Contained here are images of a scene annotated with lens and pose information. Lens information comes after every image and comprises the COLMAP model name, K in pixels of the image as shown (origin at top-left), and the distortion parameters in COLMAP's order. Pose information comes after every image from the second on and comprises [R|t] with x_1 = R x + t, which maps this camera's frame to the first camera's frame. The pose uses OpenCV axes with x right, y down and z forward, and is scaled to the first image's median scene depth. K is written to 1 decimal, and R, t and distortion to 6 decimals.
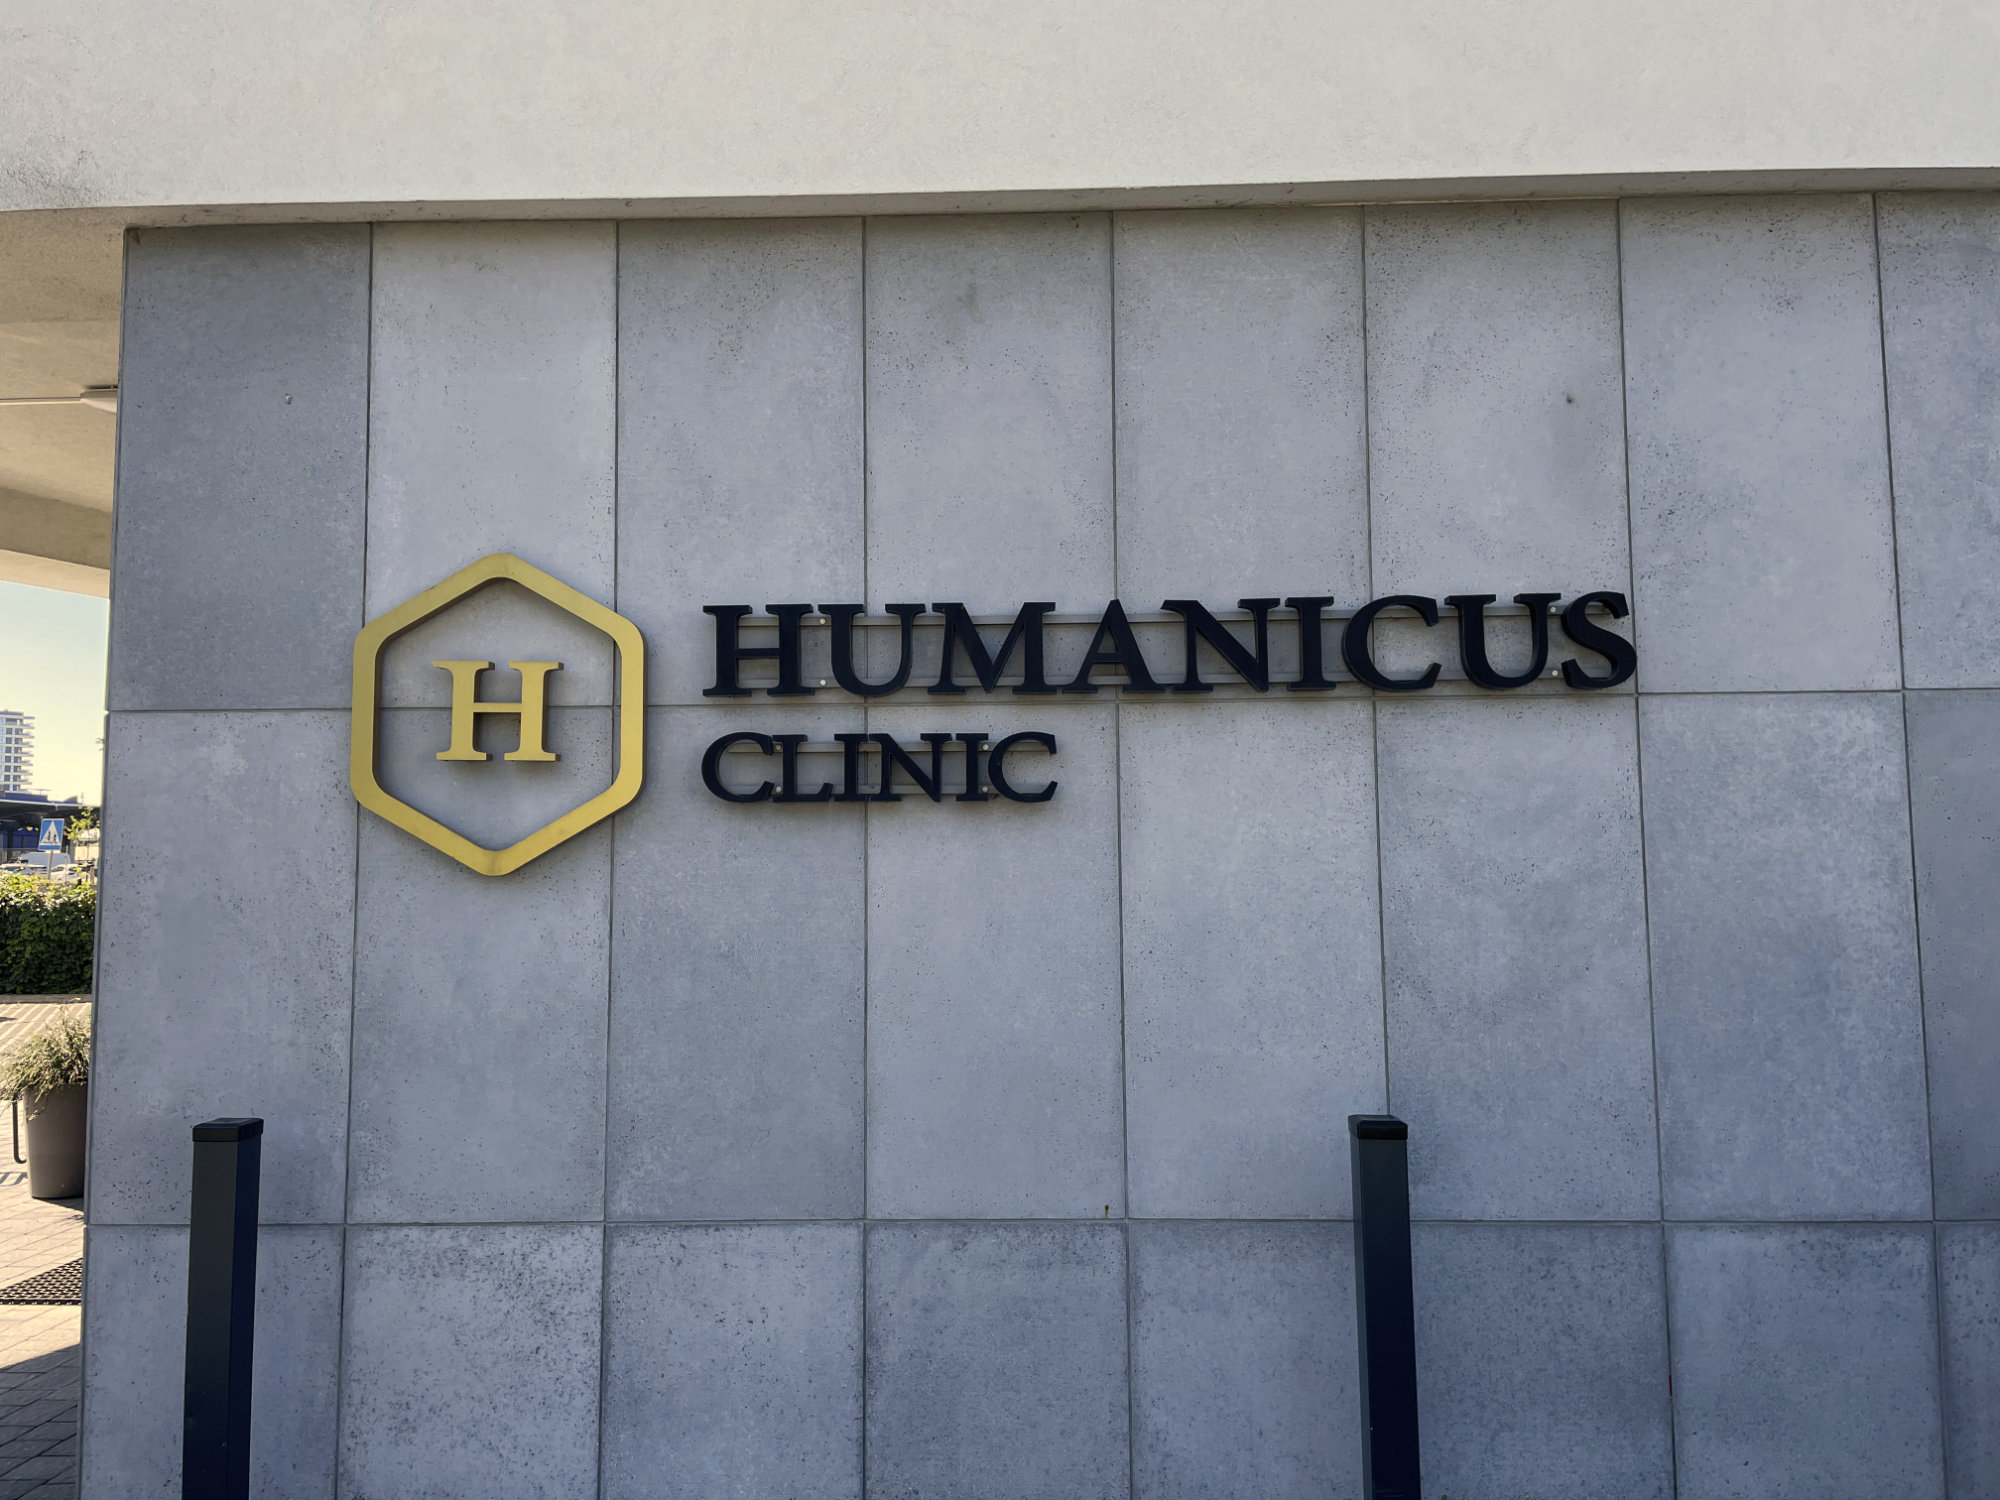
lens RADIAL K [[1514.1, 0, 1000.1], [0, 1514.1, 747.0], [0, 0, 1]] dist [0.077388, -0.102290]
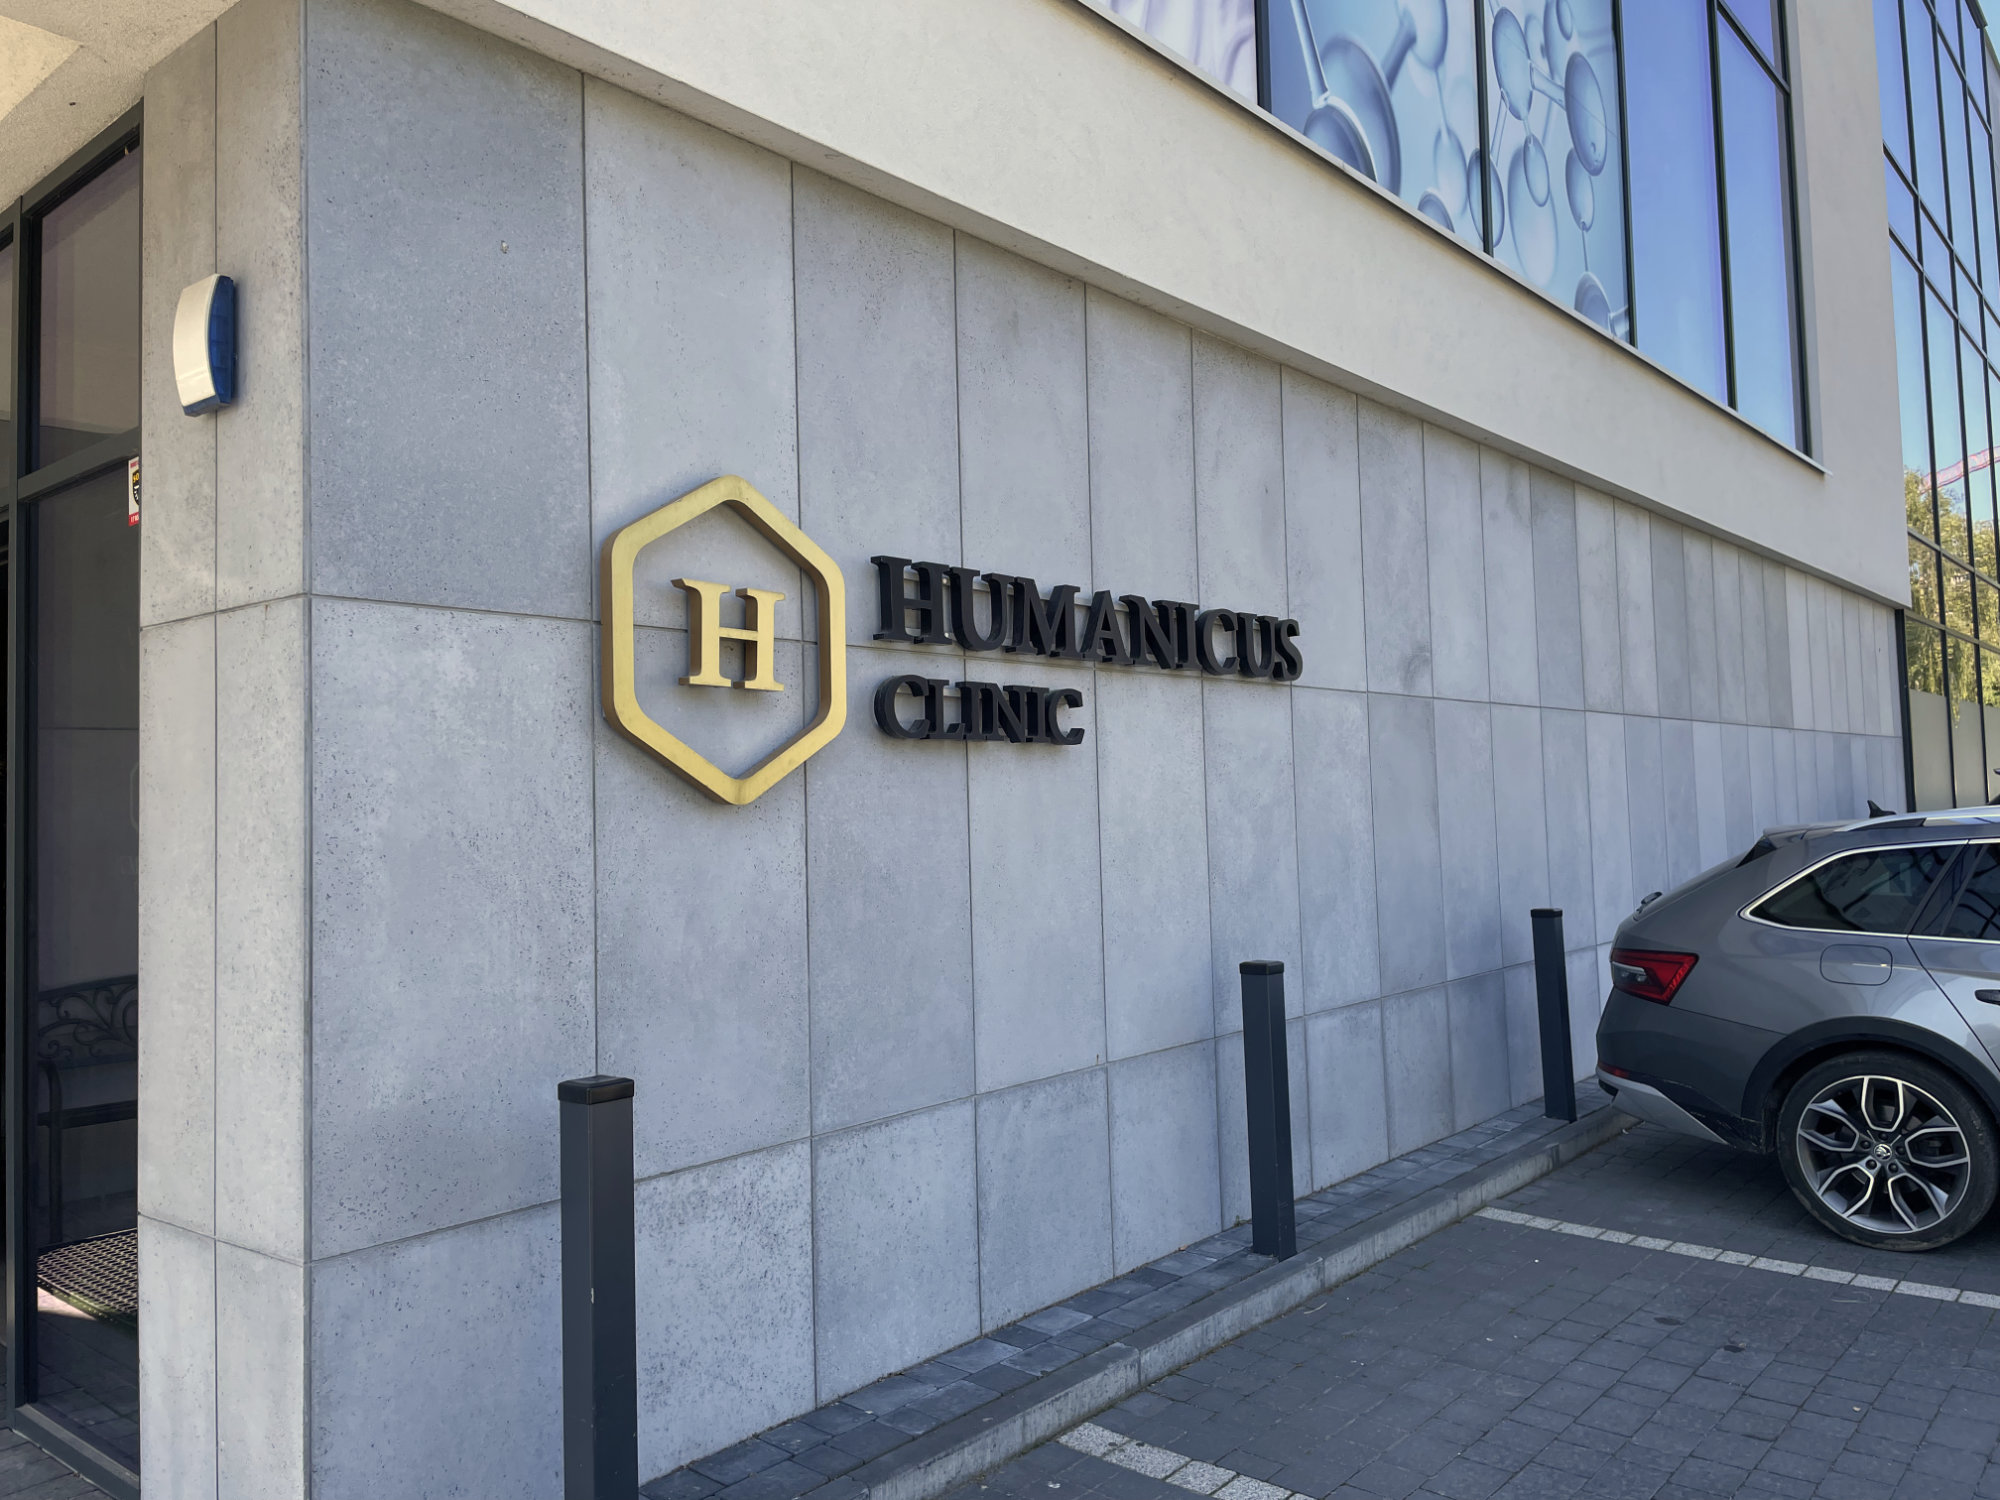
lens RADIAL K [[1514.1, 0, 994.1], [0, 1514.1, 731.4], [0, 0, 1]] dist [0.077388, -0.102290]
pose [[0.623535, 0.032265, 0.781129, -0.984705], [-0.045424, 0.998955, -0.005003, 0.034028], [-0.780474, -0.032363, 0.624350, 0.260689]]
